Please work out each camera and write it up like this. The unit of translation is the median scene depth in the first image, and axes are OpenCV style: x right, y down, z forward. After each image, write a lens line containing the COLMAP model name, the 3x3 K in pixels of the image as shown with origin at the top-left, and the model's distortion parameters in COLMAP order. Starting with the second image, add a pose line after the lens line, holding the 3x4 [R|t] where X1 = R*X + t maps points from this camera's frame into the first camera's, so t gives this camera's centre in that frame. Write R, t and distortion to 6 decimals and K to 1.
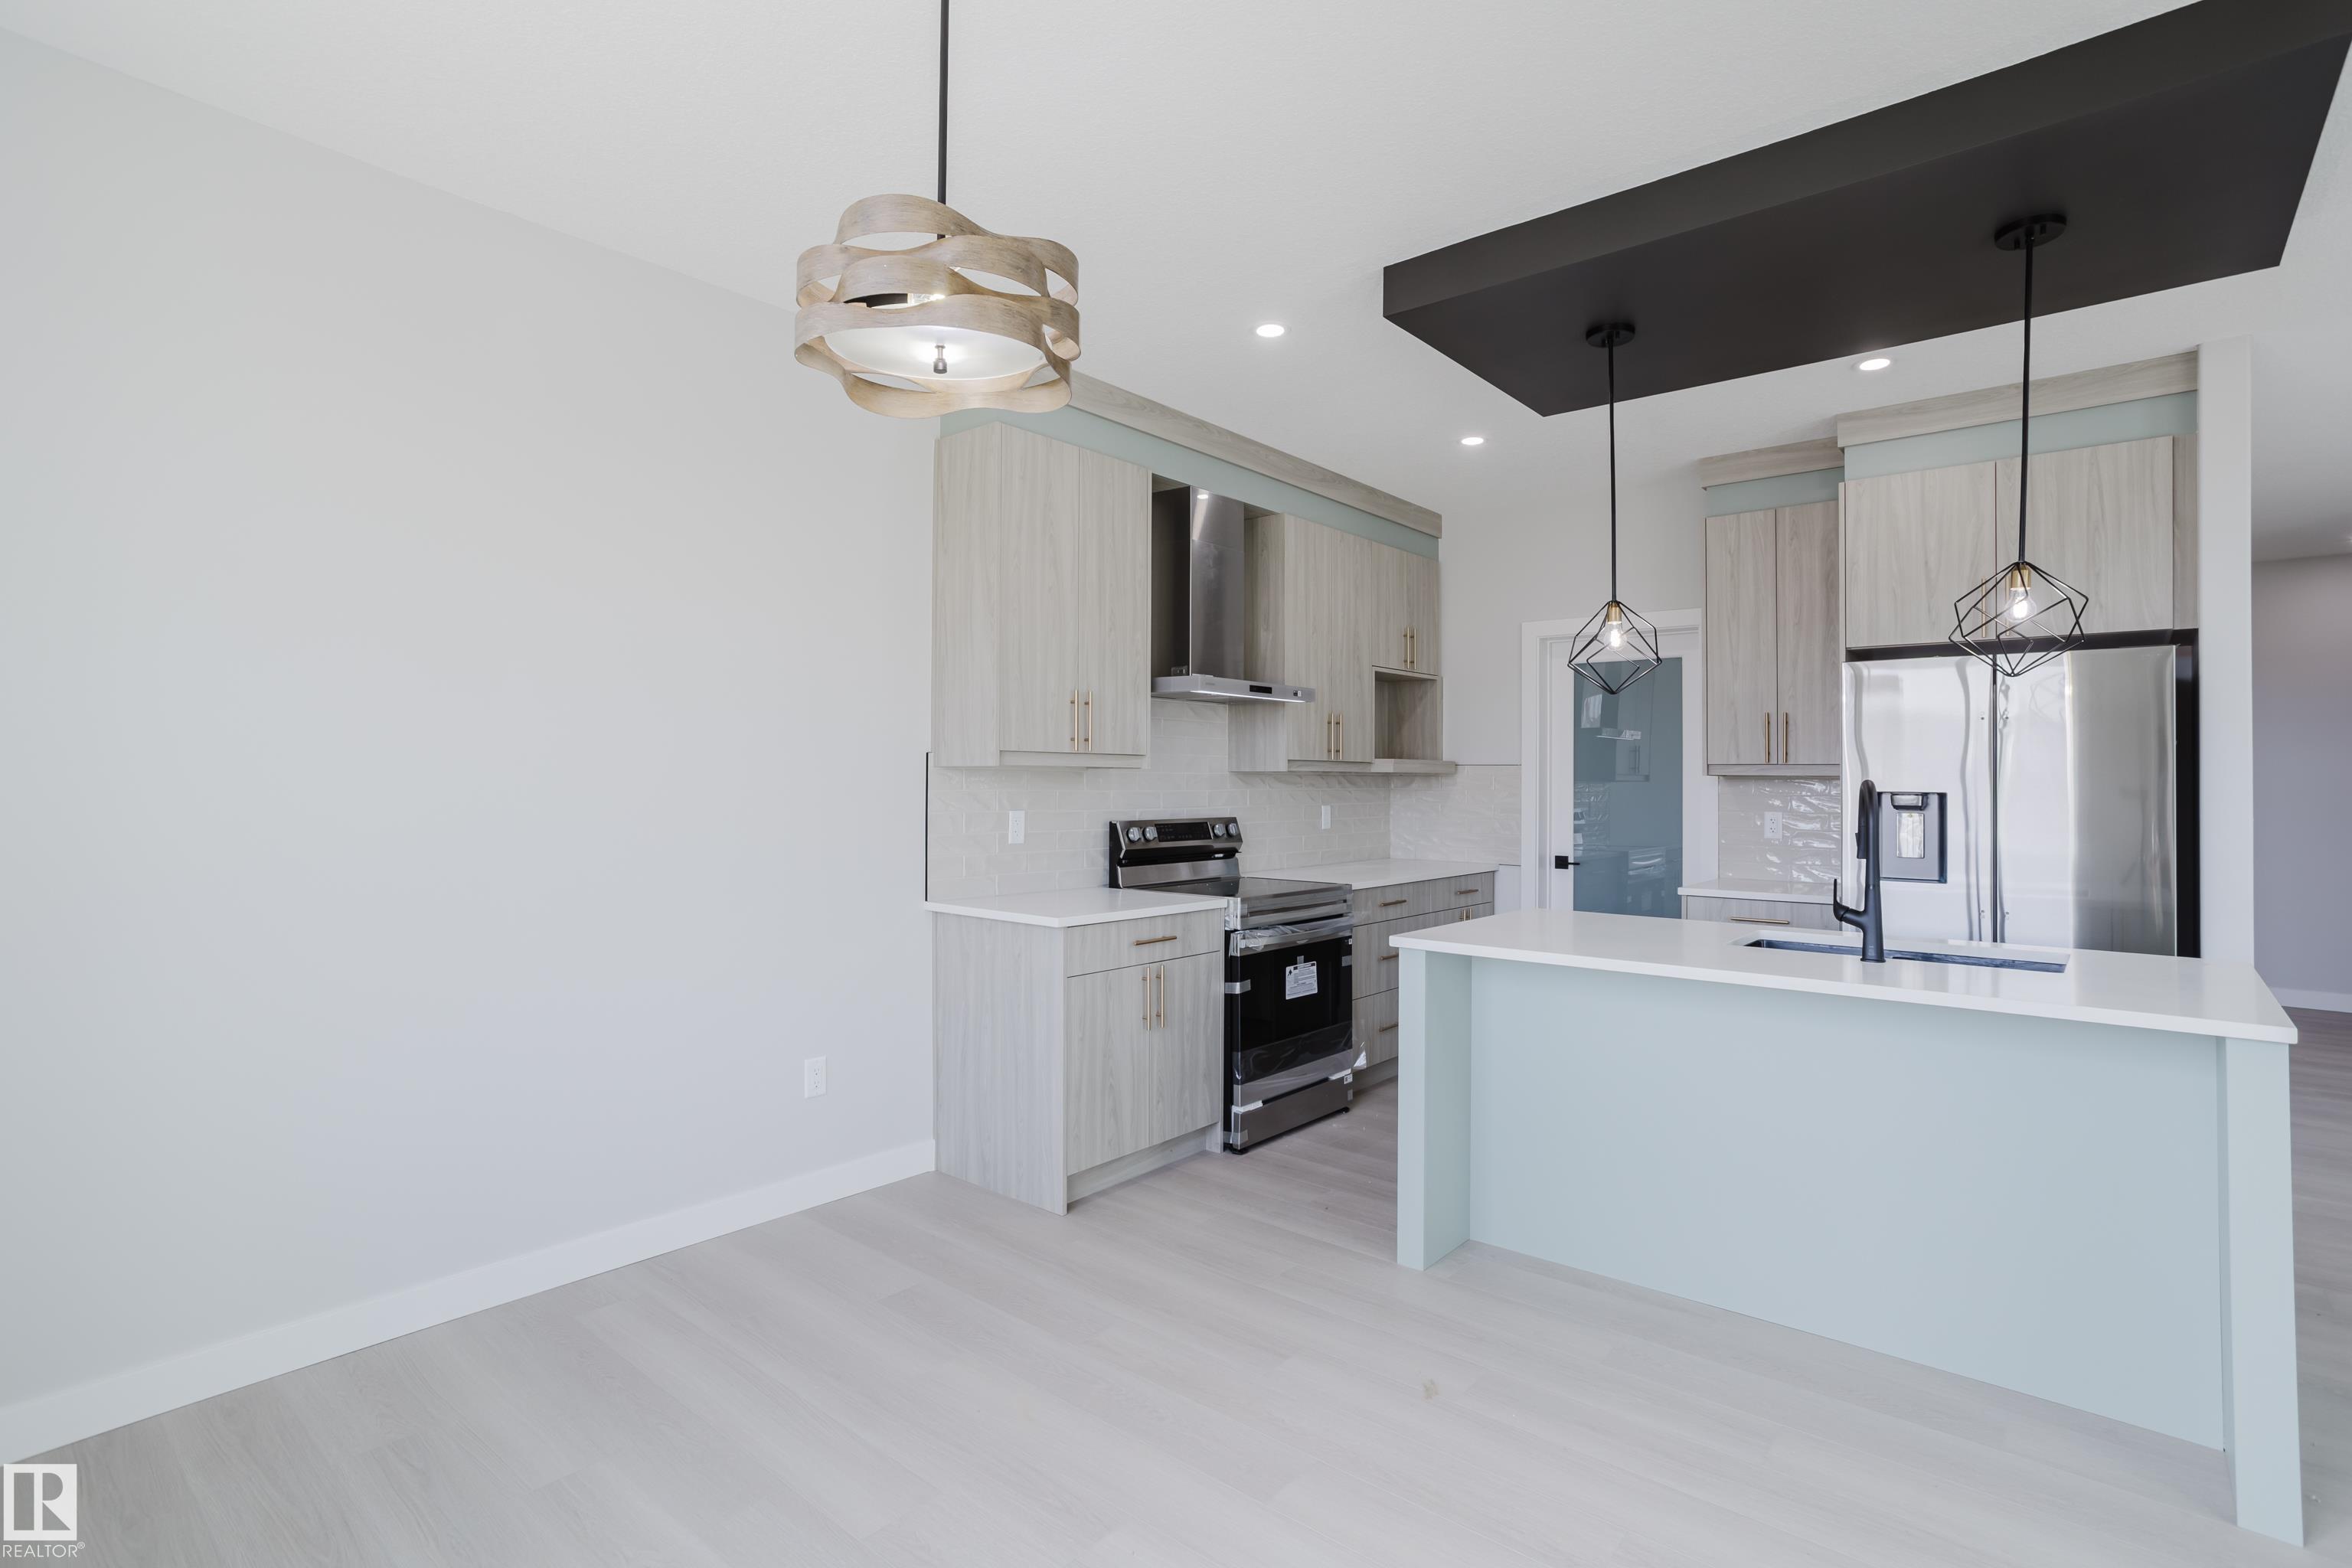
lens RADIAL K [[1144.1, 0, 1190.2], [0, 1144.1, 757.7], [0, 0, 1]] dist [-0.037957, 0.023927]
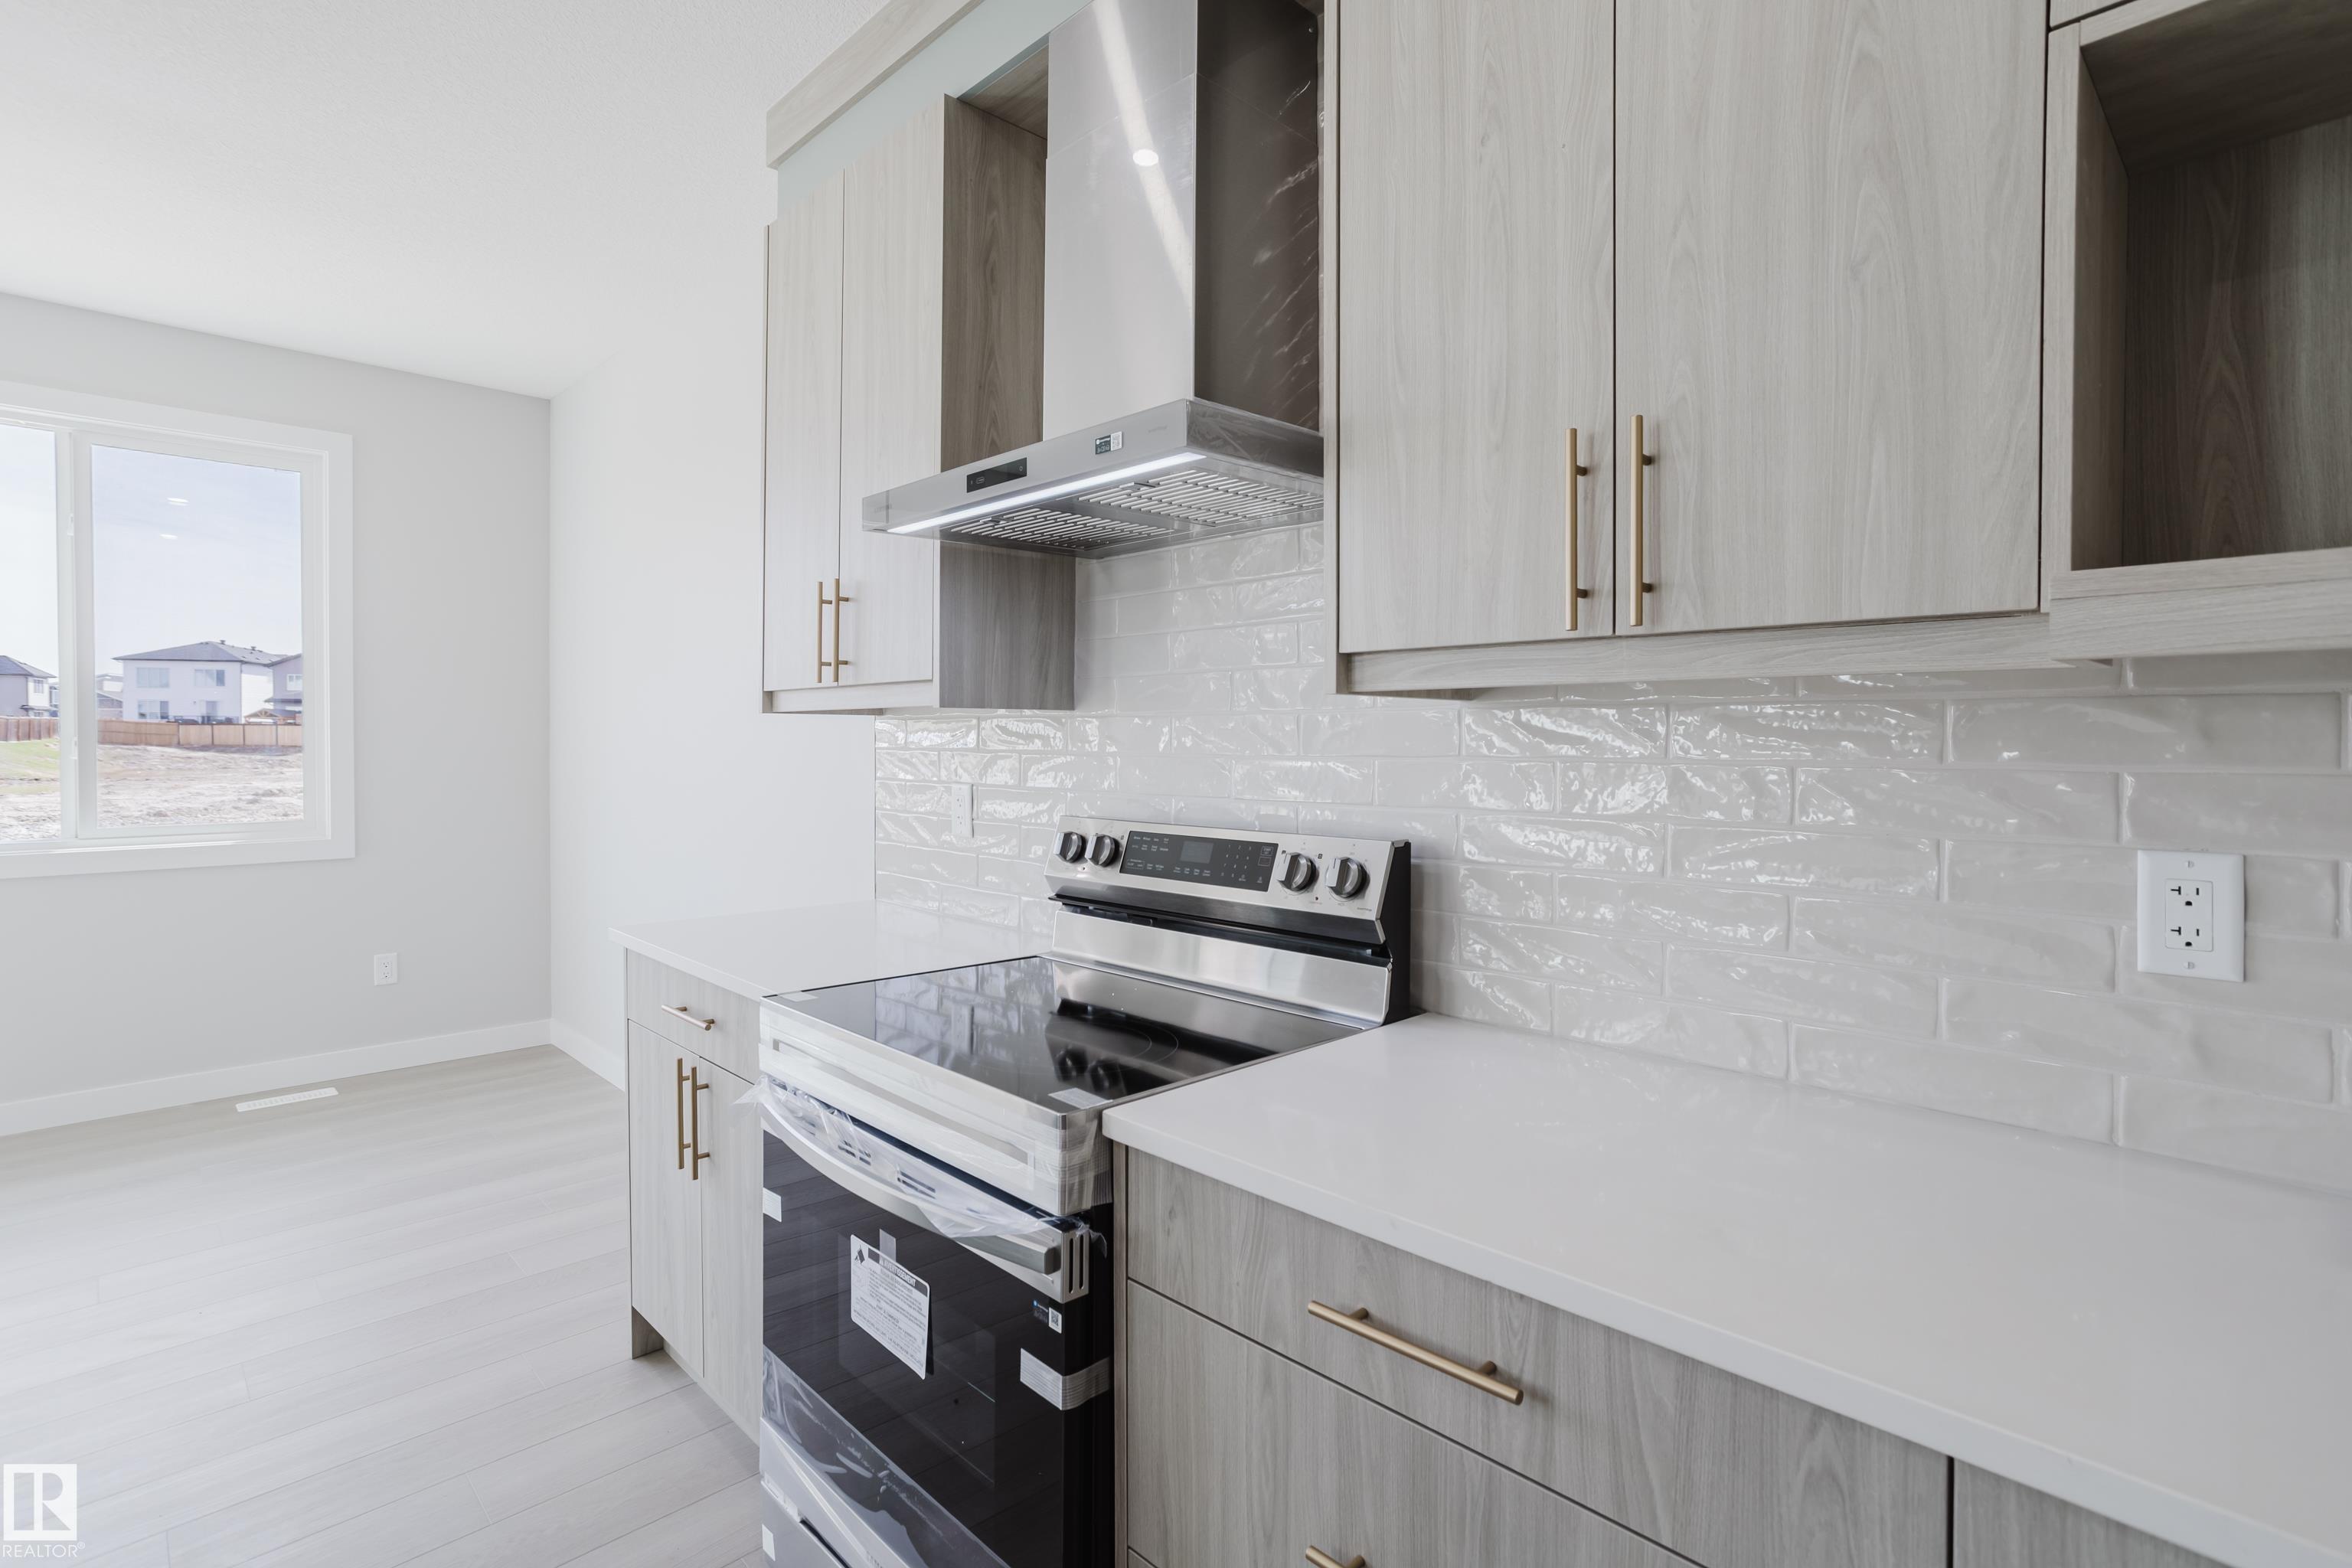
lens RADIAL K [[1144.1, 0, 1185.1], [0, 1144.1, 751.8], [0, 0, 1]] dist [-0.037957, 0.023927]
pose [[-0.114088, 0.001360, -0.993470, 0.430995], [0.015981, 0.999872, -0.000466, 0.029746], [0.993342, -0.015930, -0.114095, 1.142140]]
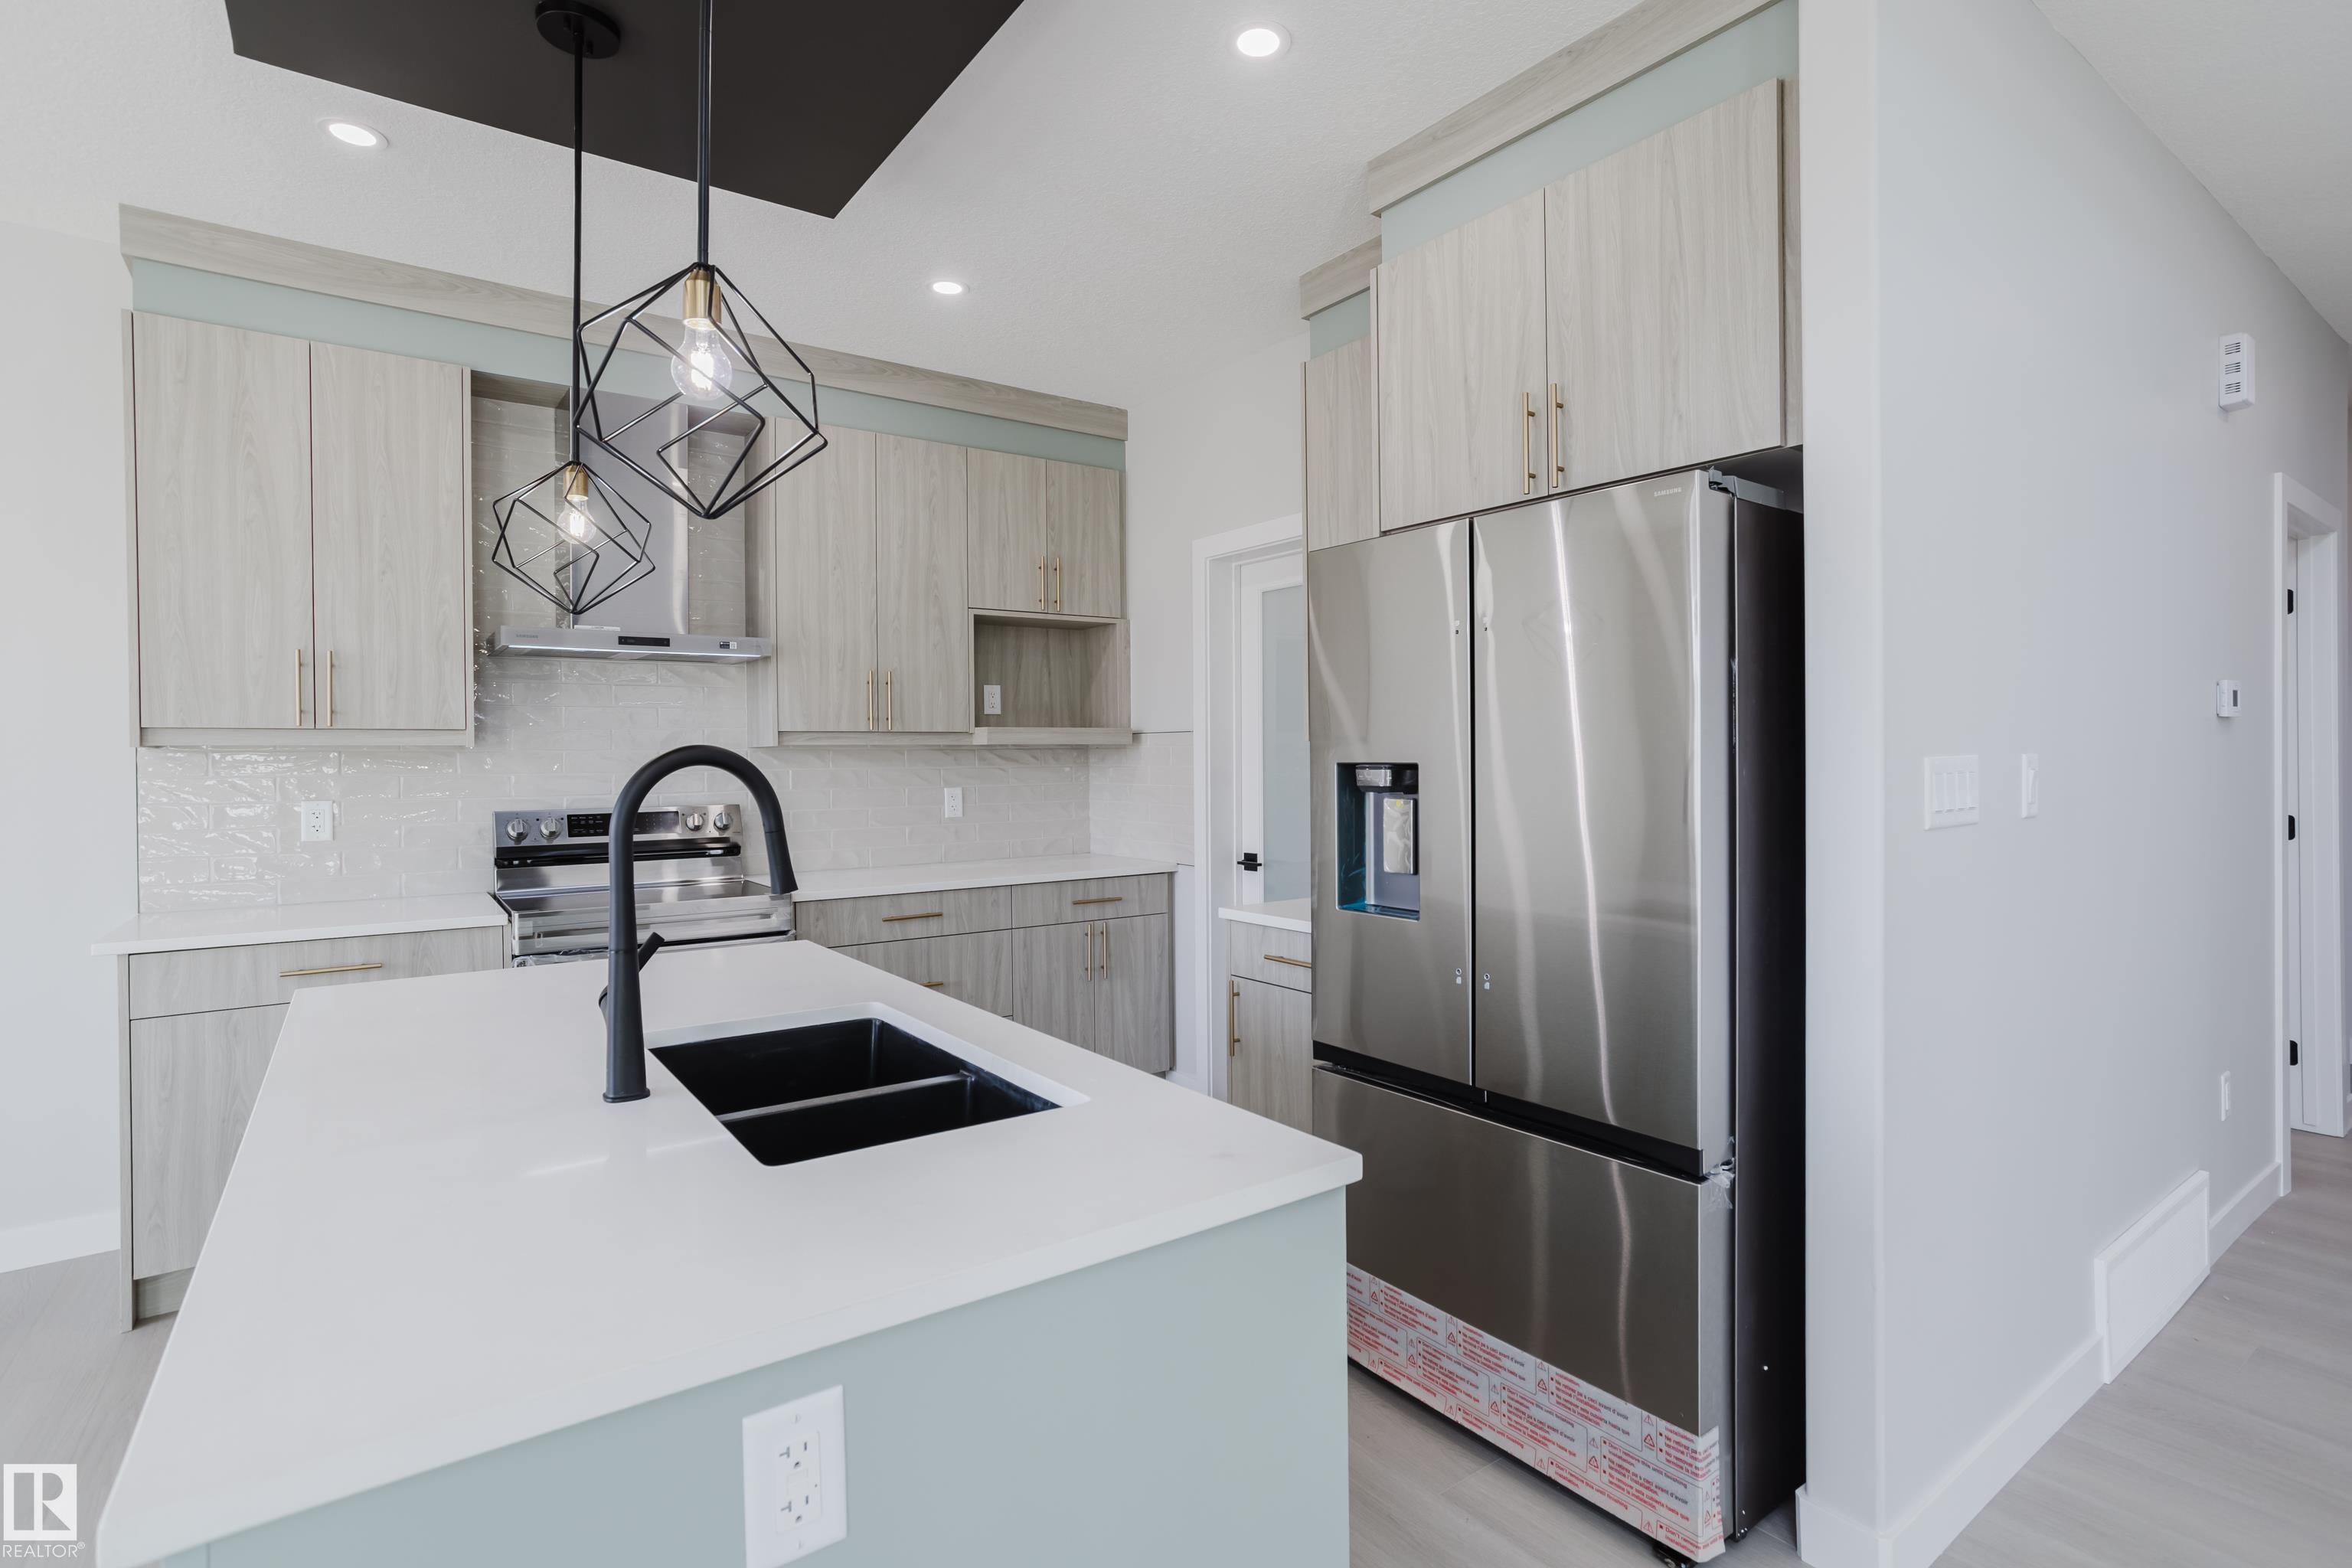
lens RADIAL K [[1144.1, 0, 1190.6], [0, 1144.1, 755.6], [0, 0, 1]] dist [-0.037957, 0.023927]
pose [[0.969398, -0.015729, -0.244991, 0.631417], [0.020171, 0.999674, 0.015635, 0.013737], [0.244665, -0.020098, 0.969399, 0.361536]]
